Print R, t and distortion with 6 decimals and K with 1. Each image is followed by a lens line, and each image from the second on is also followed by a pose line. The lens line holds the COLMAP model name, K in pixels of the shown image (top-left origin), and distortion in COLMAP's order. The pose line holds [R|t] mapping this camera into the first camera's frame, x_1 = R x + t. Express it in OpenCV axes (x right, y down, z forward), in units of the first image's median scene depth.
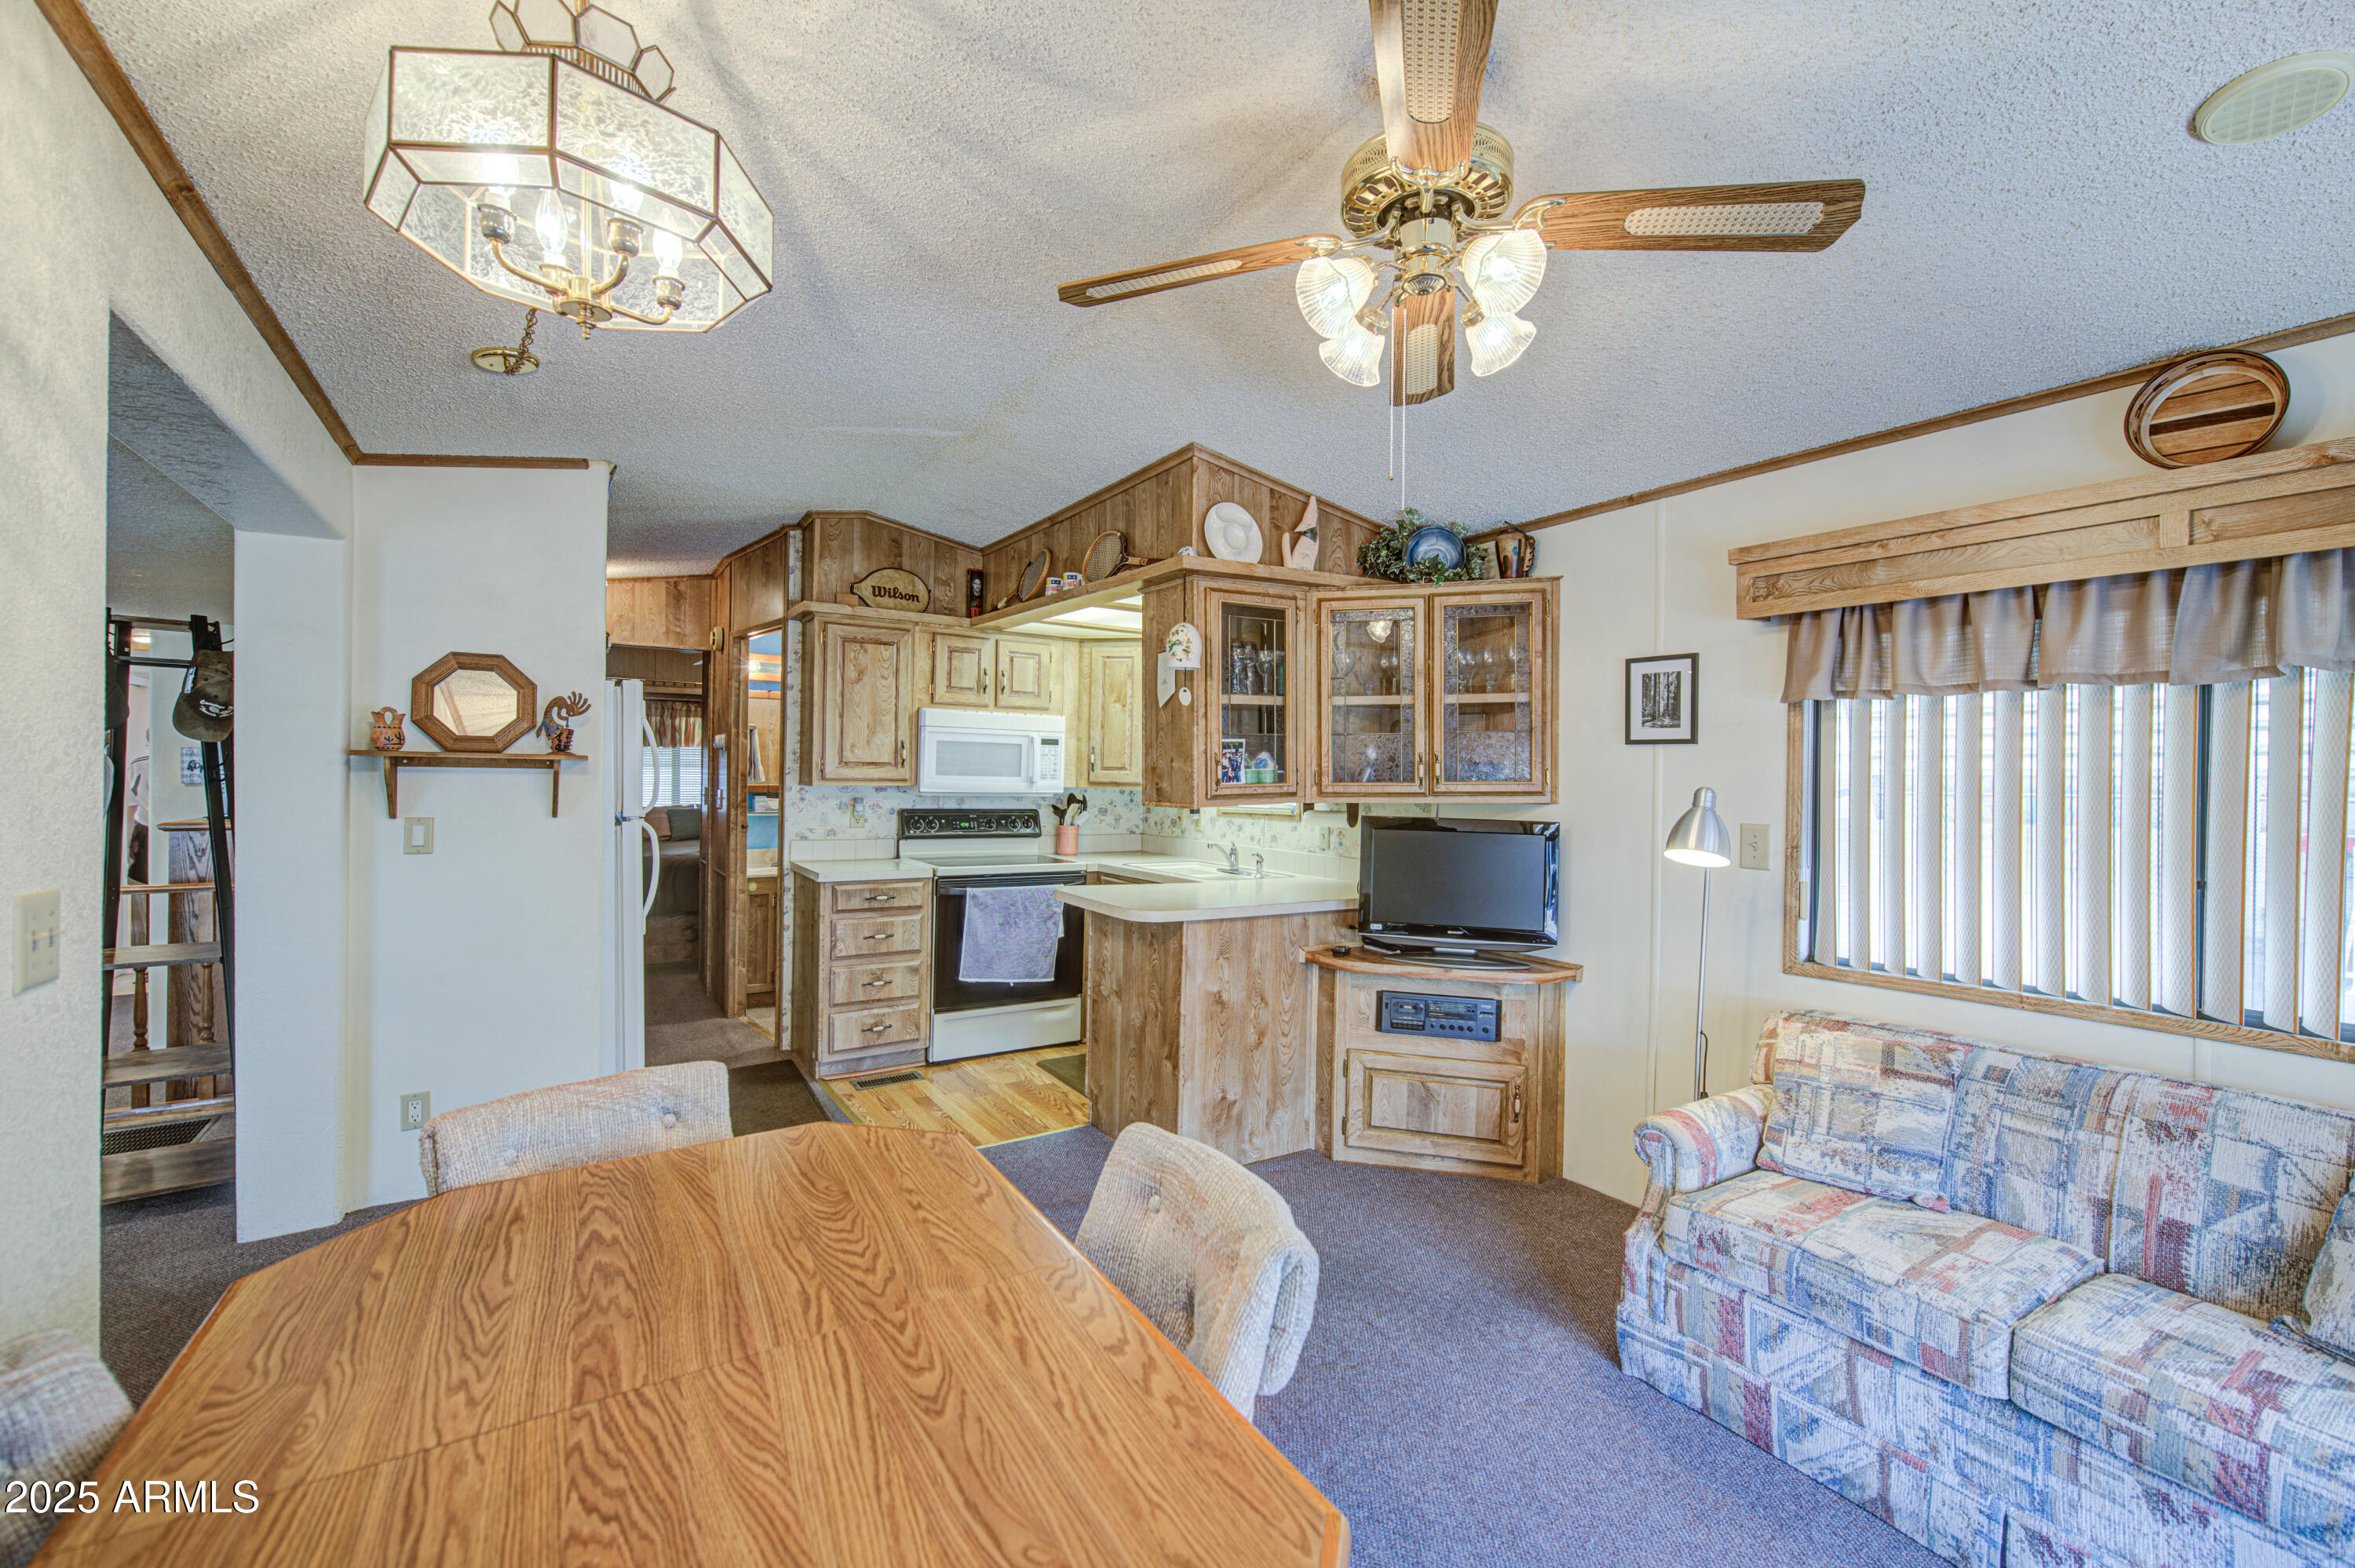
lens RADIAL K [[959.8, 0, 1192.2], [0, 959.8, 771.3], [0, 0, 1]] dist [0.001294, -0.003063]
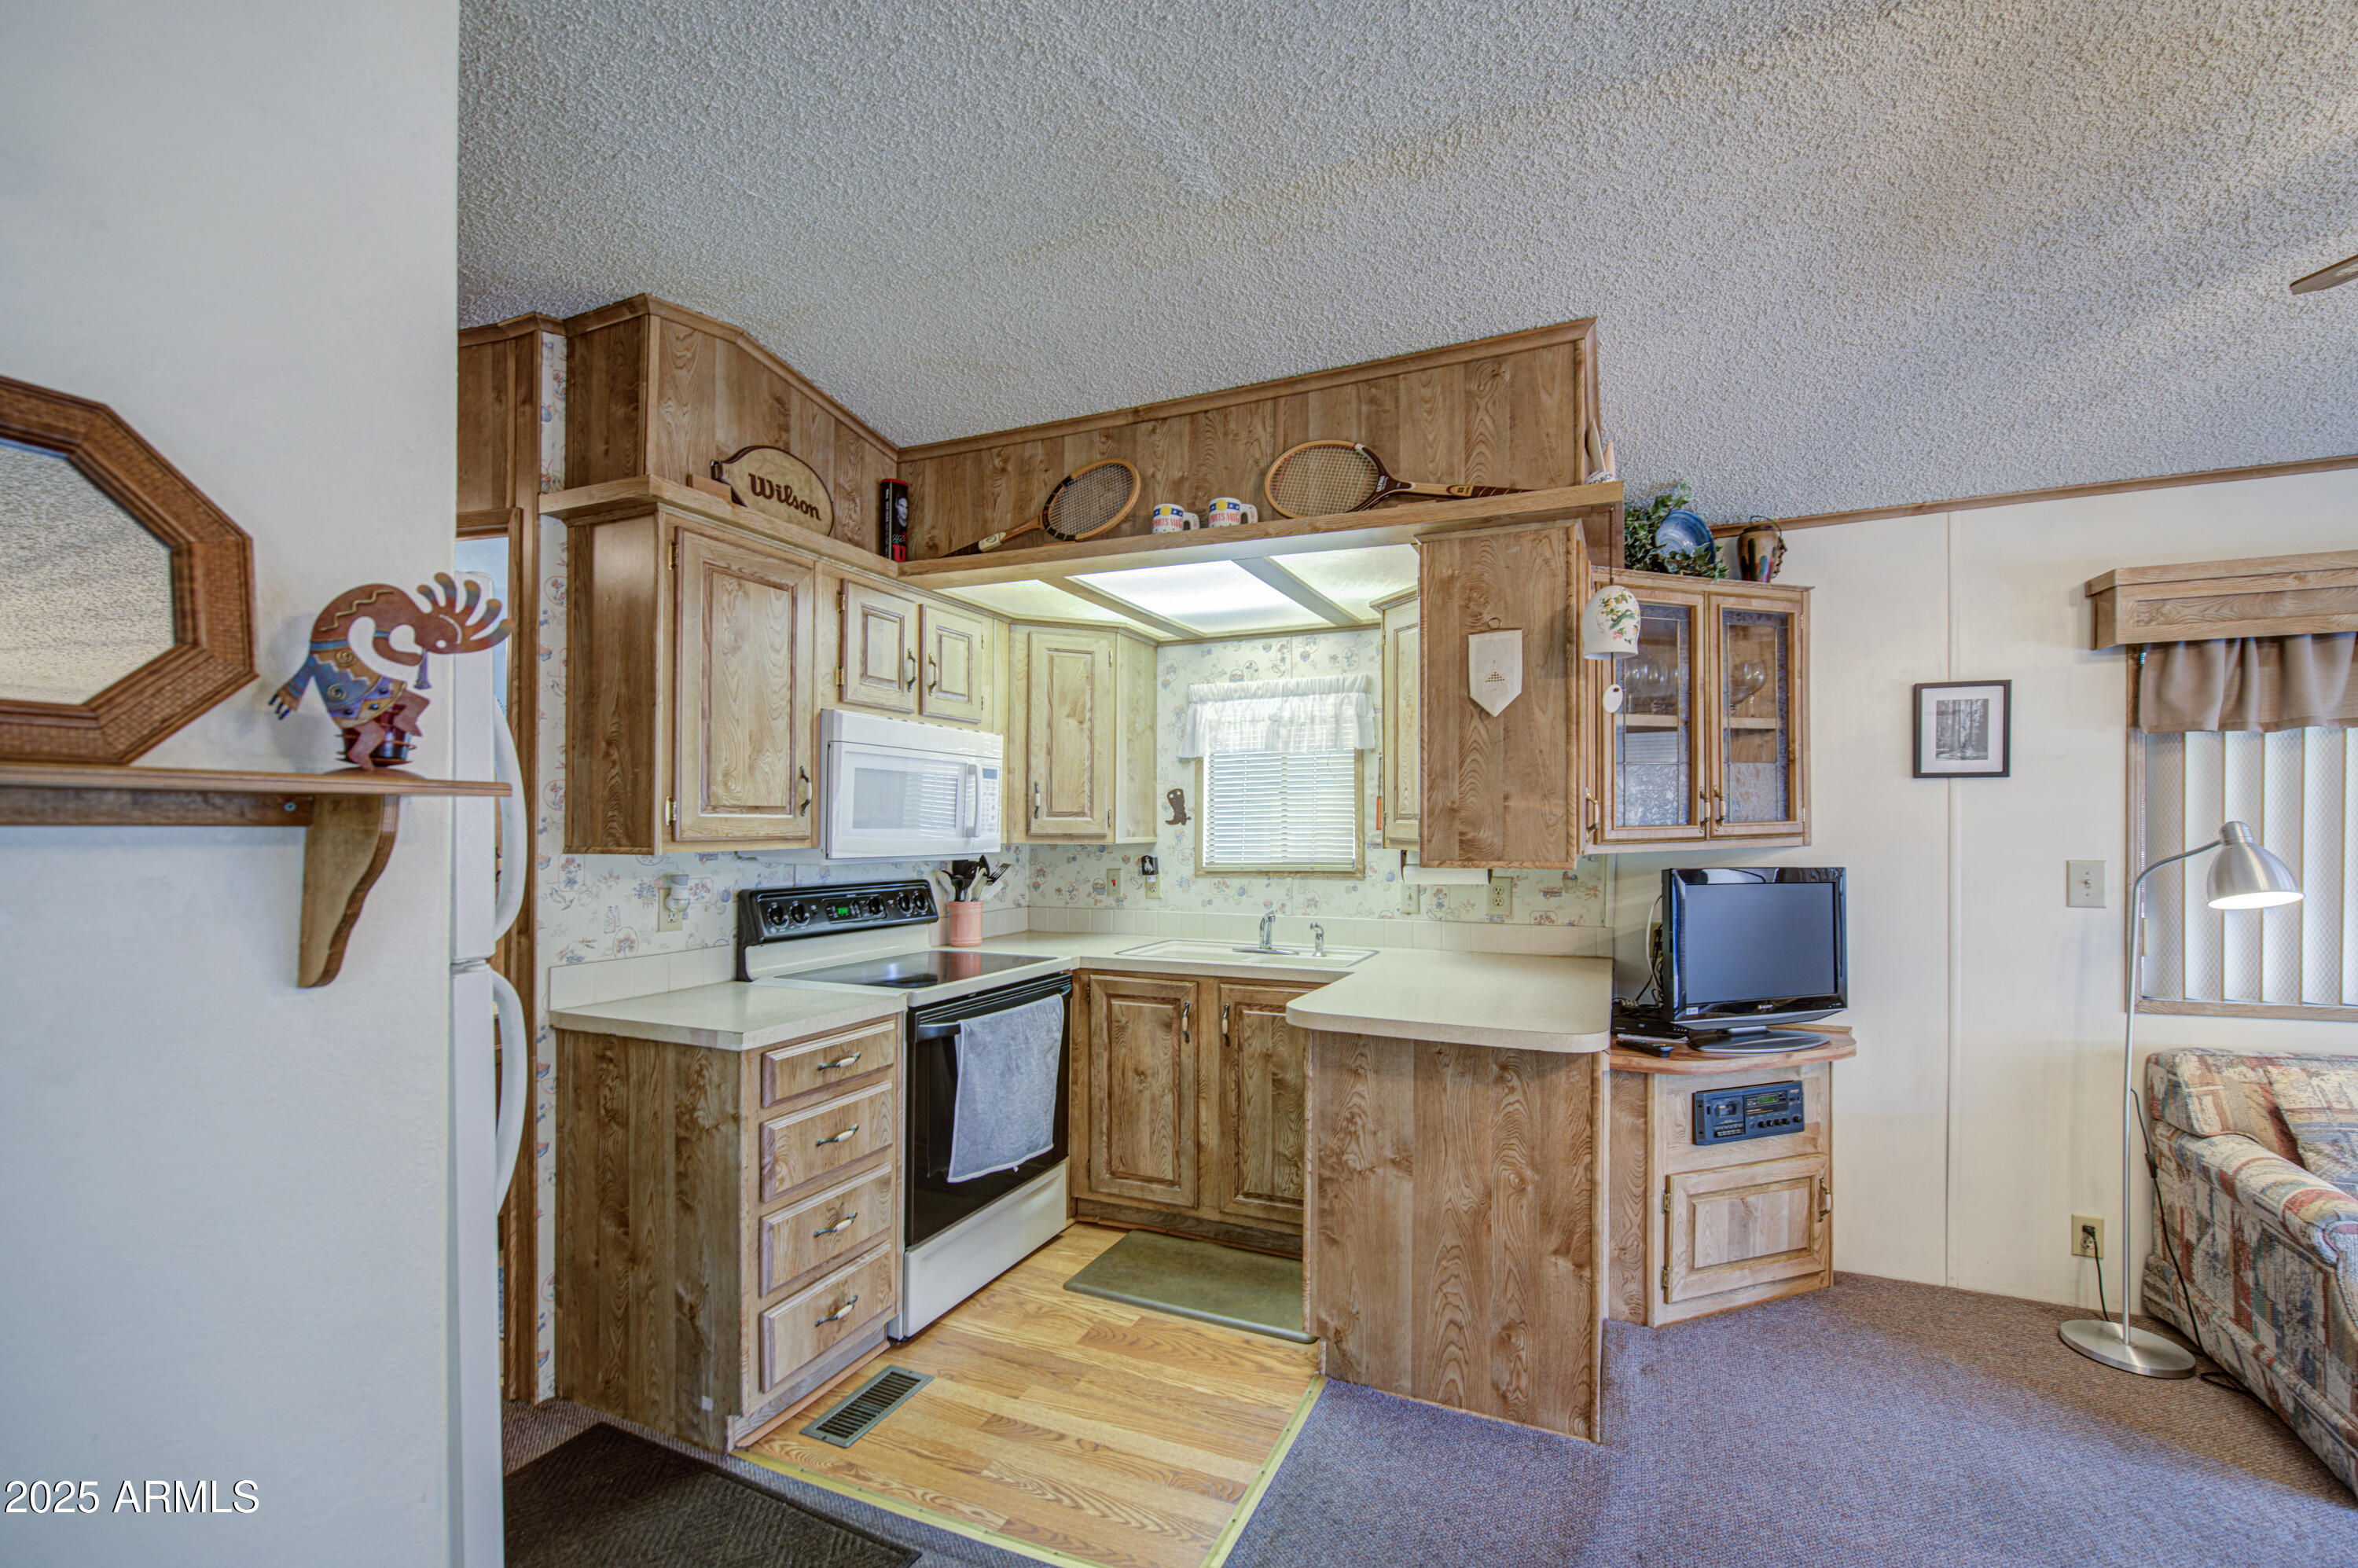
lens RADIAL K [[965.5, 0, 1207.3], [0, 965.5, 820.3], [0, 0, 1]] dist [-0.003415, -0.001000]
pose [[0.836800, -0.014778, 0.547309, -0.569898], [0.013125, 0.999890, 0.006931, -0.002941], [-0.547352, 0.001384, 0.836902, 0.570640]]
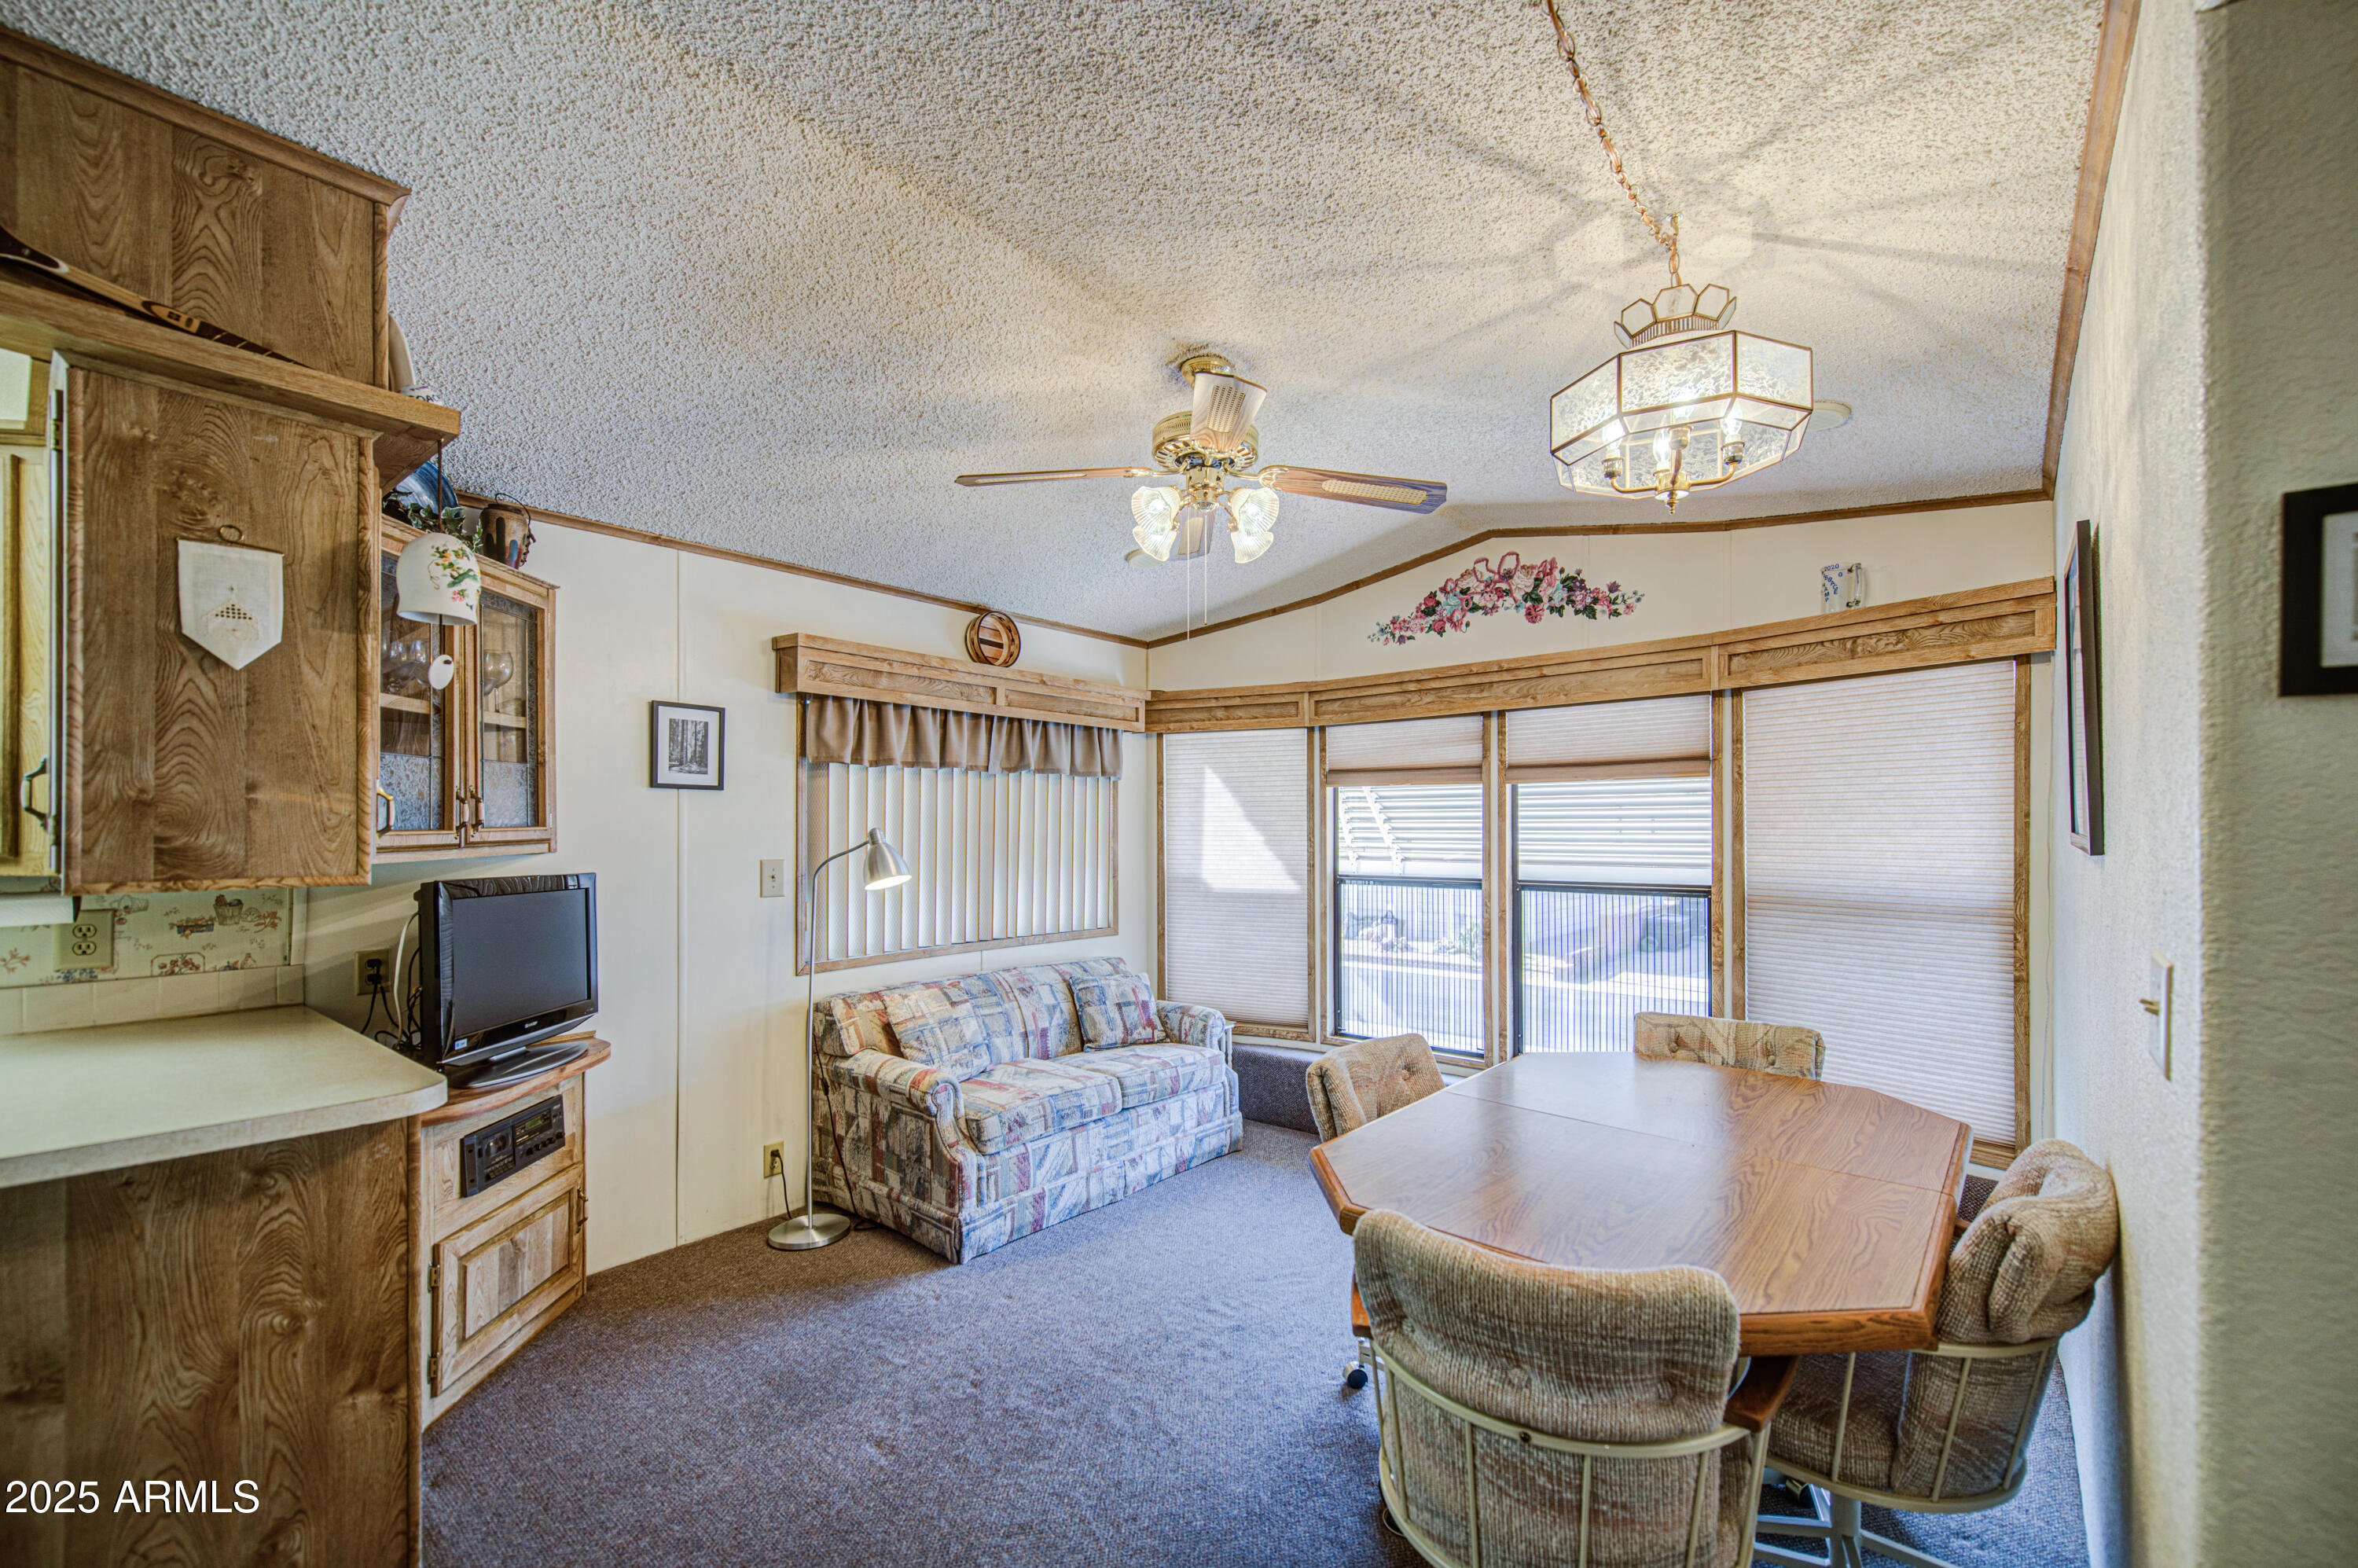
lens RADIAL K [[967.6, 0, 1193.9], [0, 967.6, 837.3], [0, 0, 1]] dist [0.007589, -0.004309]
pose [[-0.294316, -0.017435, 0.955549, -0.616617], [-0.003079, 0.999846, 0.017295, 0.003534], [-0.955703, 0.002148, -0.294324, 0.719808]]
